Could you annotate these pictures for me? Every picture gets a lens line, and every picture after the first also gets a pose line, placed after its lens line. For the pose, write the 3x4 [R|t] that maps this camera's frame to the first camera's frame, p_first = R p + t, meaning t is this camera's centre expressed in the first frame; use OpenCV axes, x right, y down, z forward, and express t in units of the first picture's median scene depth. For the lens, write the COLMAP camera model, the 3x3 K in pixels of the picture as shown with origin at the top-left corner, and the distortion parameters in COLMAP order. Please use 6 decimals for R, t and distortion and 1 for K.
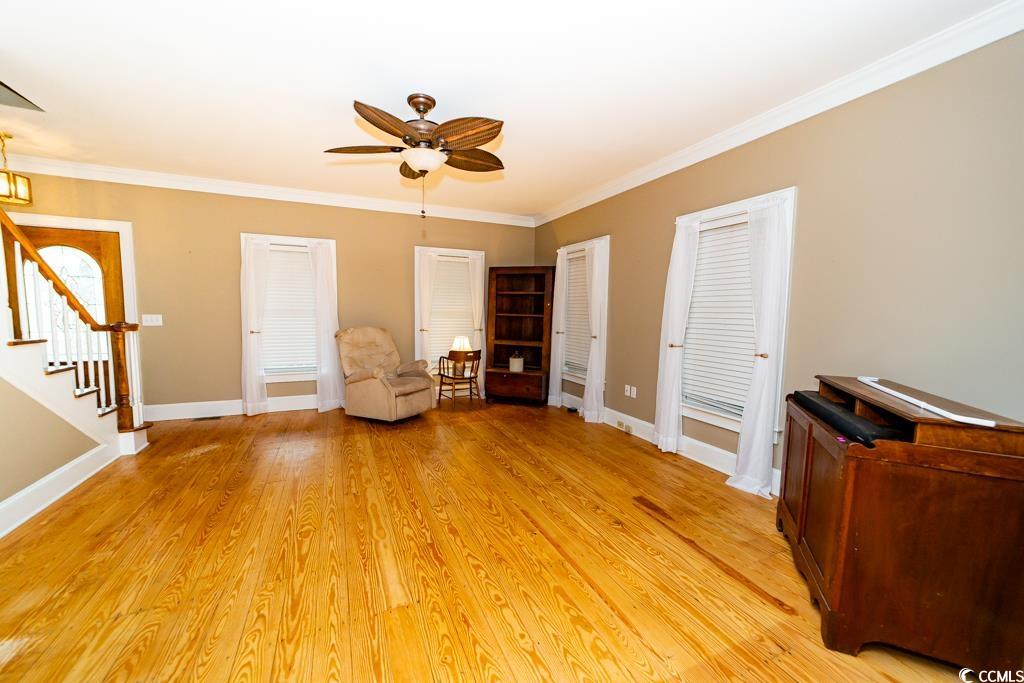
lens RADIAL K [[413.9, 0, 509.6], [0, 413.9, 346.6], [0, 0, 1]] dist [-0.003264, 0.000137]
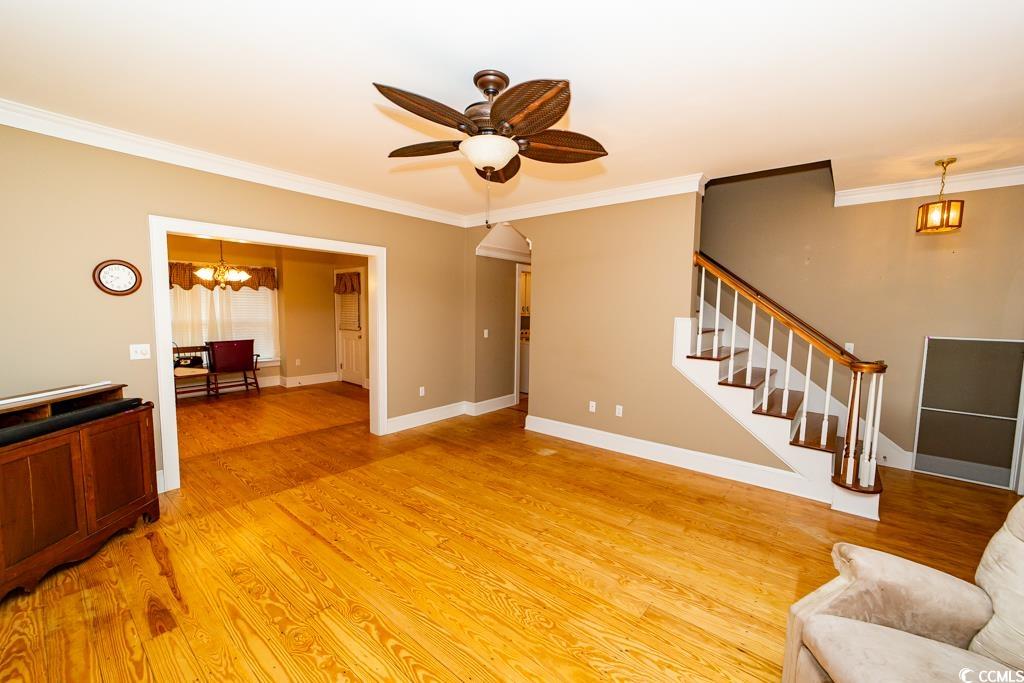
lens RADIAL K [[413.9, 0, 509.6], [0, 413.9, 346.6], [0, 0, 1]] dist [-0.003264, 0.000137]
pose [[-0.897494, 0.011829, -0.440867, 0.112459], [-0.067149, 0.984320, 0.163110, -0.234000], [0.435884, 0.175994, -0.882627, 1.863020]]
